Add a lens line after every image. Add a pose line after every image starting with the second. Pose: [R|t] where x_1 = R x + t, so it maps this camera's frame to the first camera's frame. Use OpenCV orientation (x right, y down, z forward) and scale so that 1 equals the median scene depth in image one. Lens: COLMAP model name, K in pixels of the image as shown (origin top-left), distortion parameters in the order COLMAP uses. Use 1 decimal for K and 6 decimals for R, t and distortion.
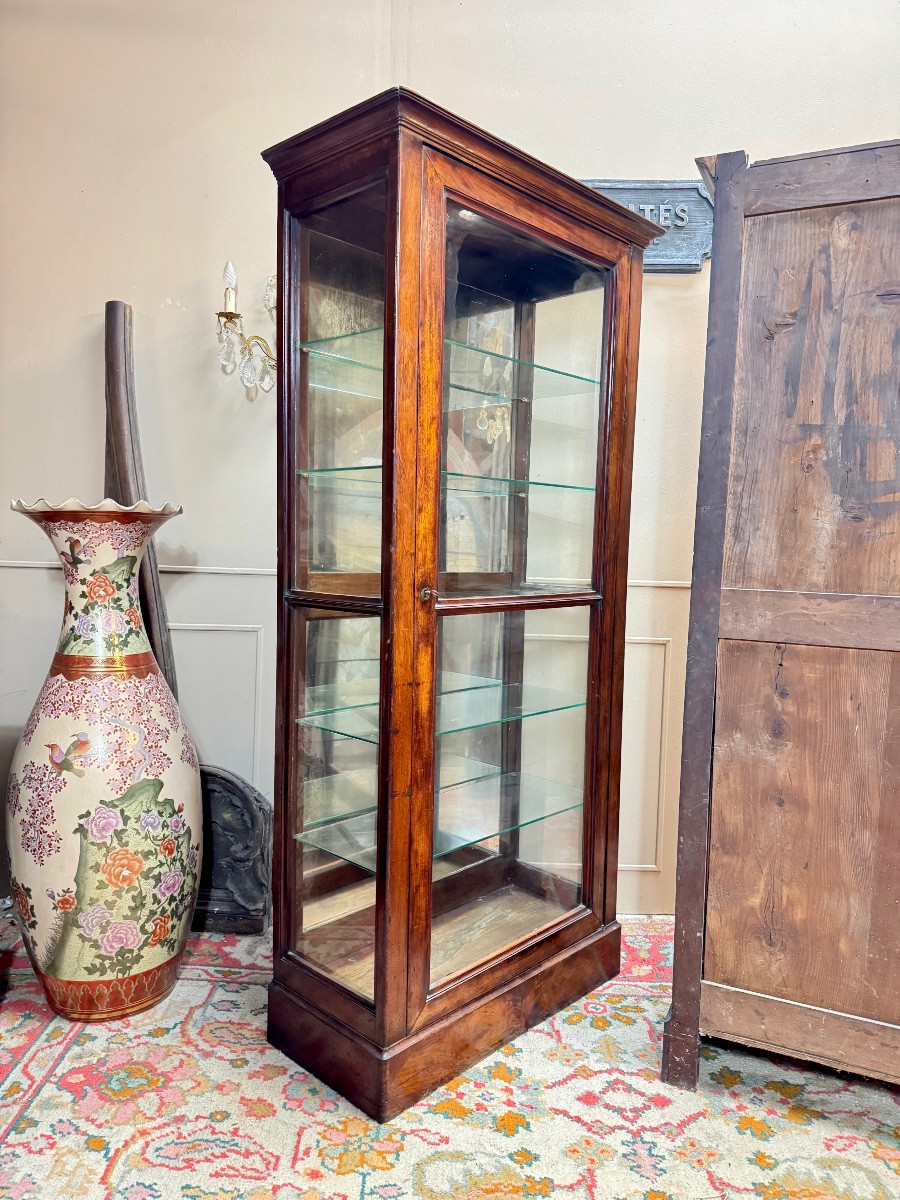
lens RADIAL K [[853.5, 0, 451.2], [0, 853.5, 610.1], [0, 0, 1]] dist [0.020683, -0.024480]
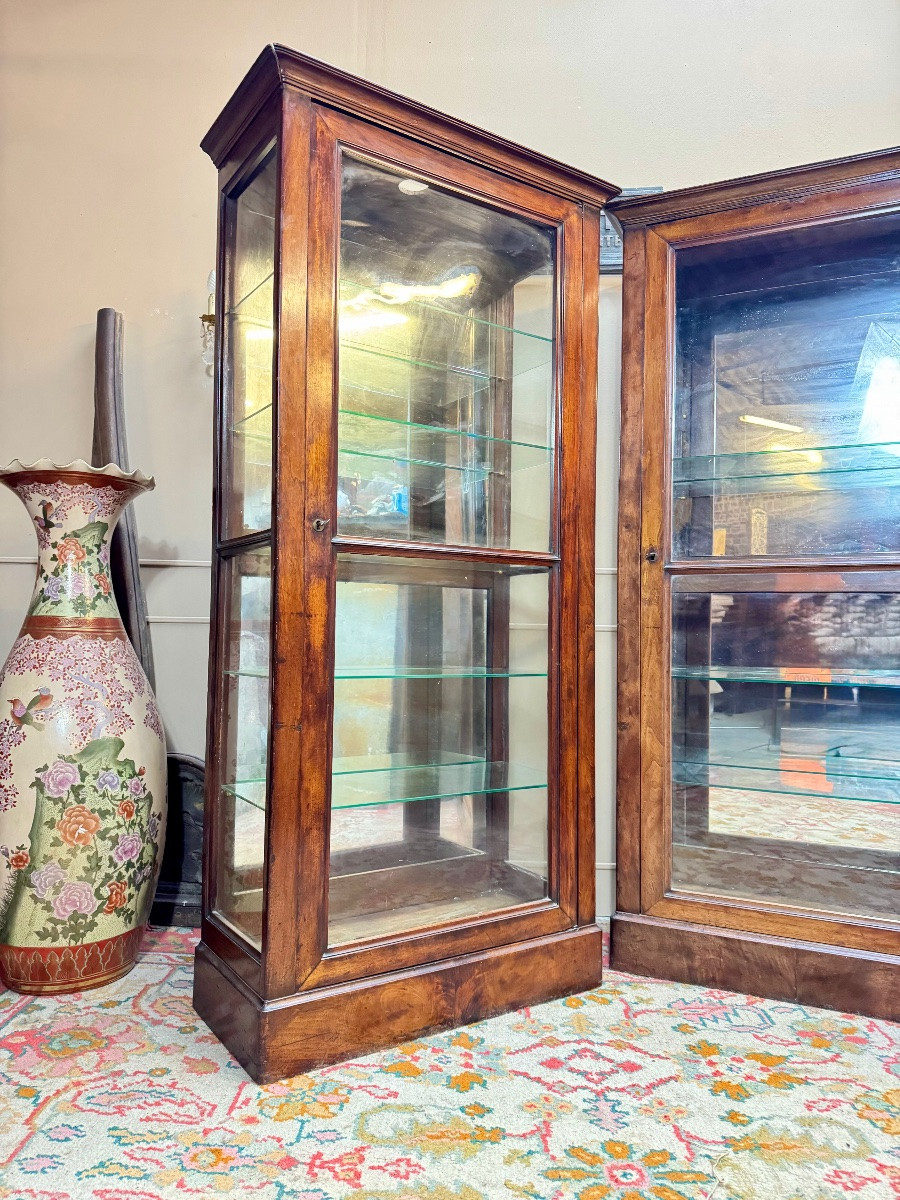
lens RADIAL K [[853.5, 0, 445.0], [0, 853.5, 603.9], [0, 0, 1]] dist [0.020683, -0.024480]
pose [[0.999370, -0.012203, -0.033326, 0.076548], [0.008116, 0.992724, -0.120141, 0.174918], [0.034549, 0.119795, 0.992197, 0.005462]]
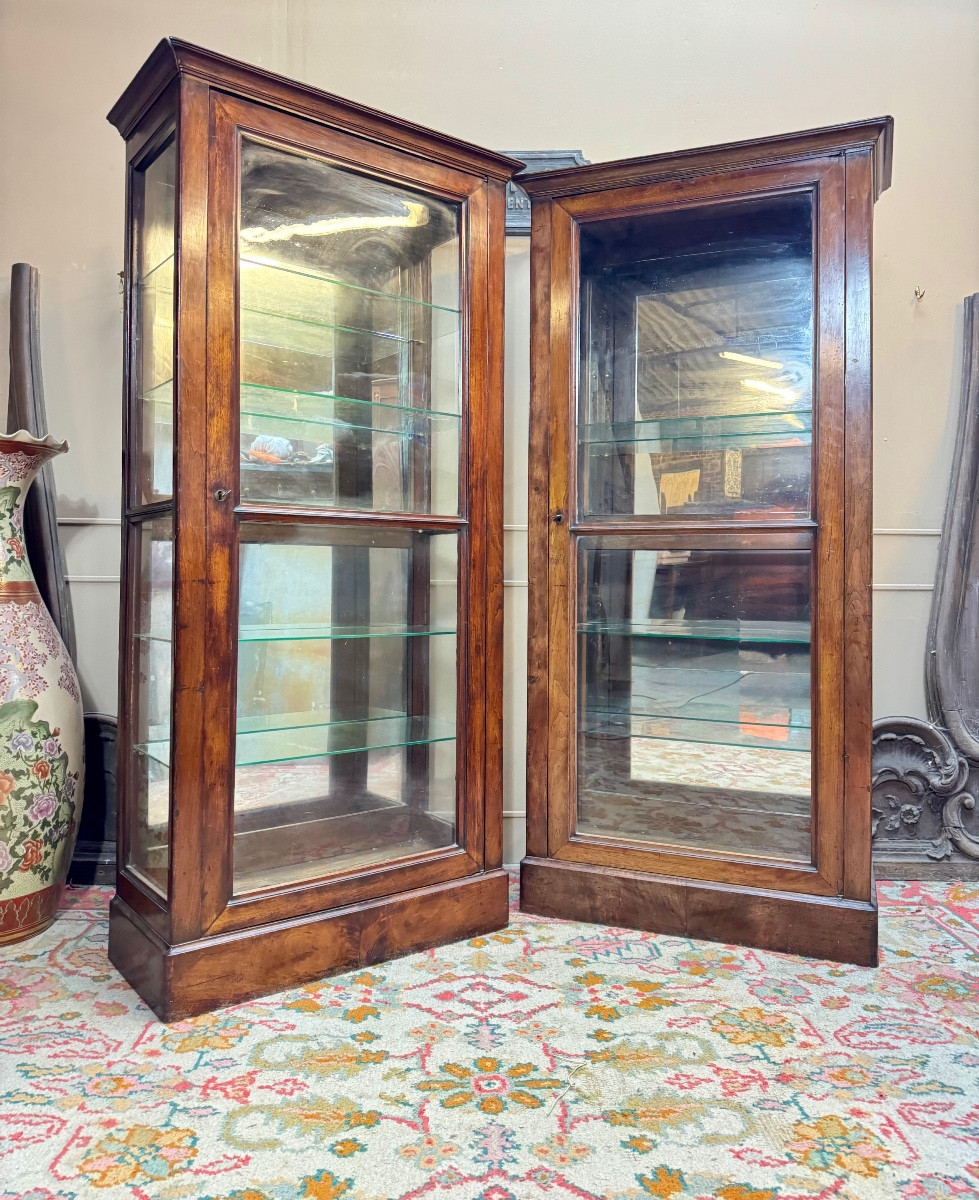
lens RADIAL K [[928.3, 0, 483.8], [0, 928.3, 557.3], [0, 0, 1]] dist [0.015169, -0.017933]
pose [[0.999483, -0.018073, 0.026582, 0.177486], [0.020724, 0.994458, -0.103068, 0.162785], [-0.024572, 0.103565, 0.994319, -0.139067]]
